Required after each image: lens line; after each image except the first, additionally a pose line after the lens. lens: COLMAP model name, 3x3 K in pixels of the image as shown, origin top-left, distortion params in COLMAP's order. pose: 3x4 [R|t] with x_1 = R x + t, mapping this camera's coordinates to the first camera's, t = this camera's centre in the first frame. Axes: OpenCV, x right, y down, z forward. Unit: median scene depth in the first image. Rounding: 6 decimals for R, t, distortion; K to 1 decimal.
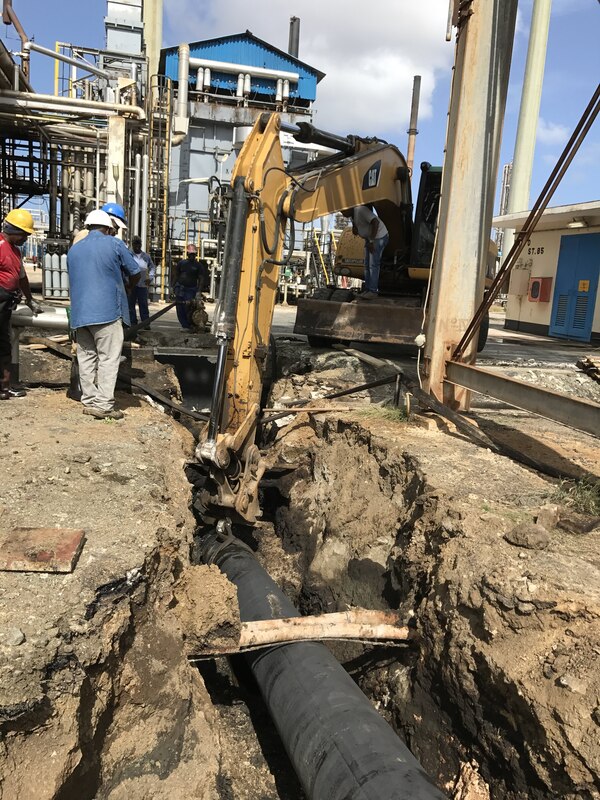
lens RADIAL K [[648.6, 0, 300.7], [0, 648.6, 377.4], [0, 0, 1]] dist [0.035728, -0.030030]
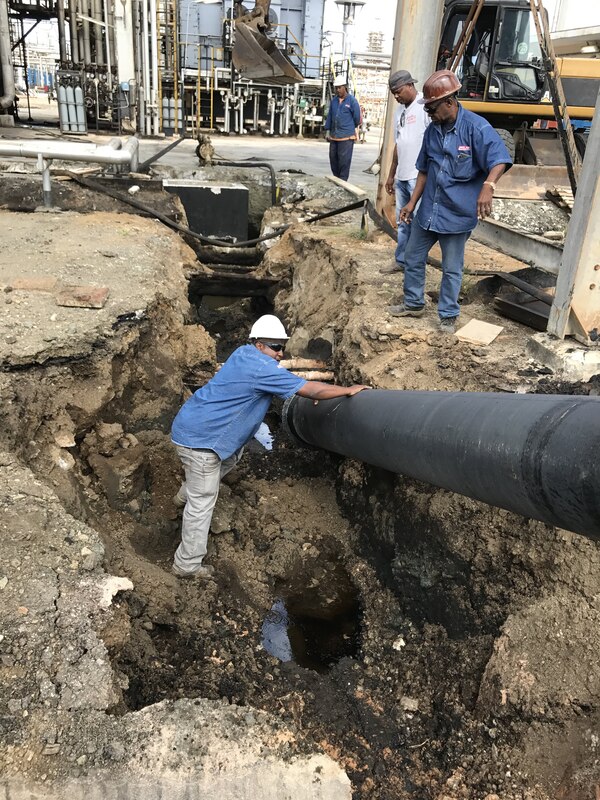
lens RADIAL K [[648.6, 0, 300.7], [0, 648.6, 377.4], [0, 0, 1]] dist [0.035728, -0.030030]
pose [[0.999147, 0.007566, -0.040601, 0.074848], [0.002320, 0.971242, 0.238082, 0.023306], [0.041235, -0.237973, 0.970396, -0.212569]]
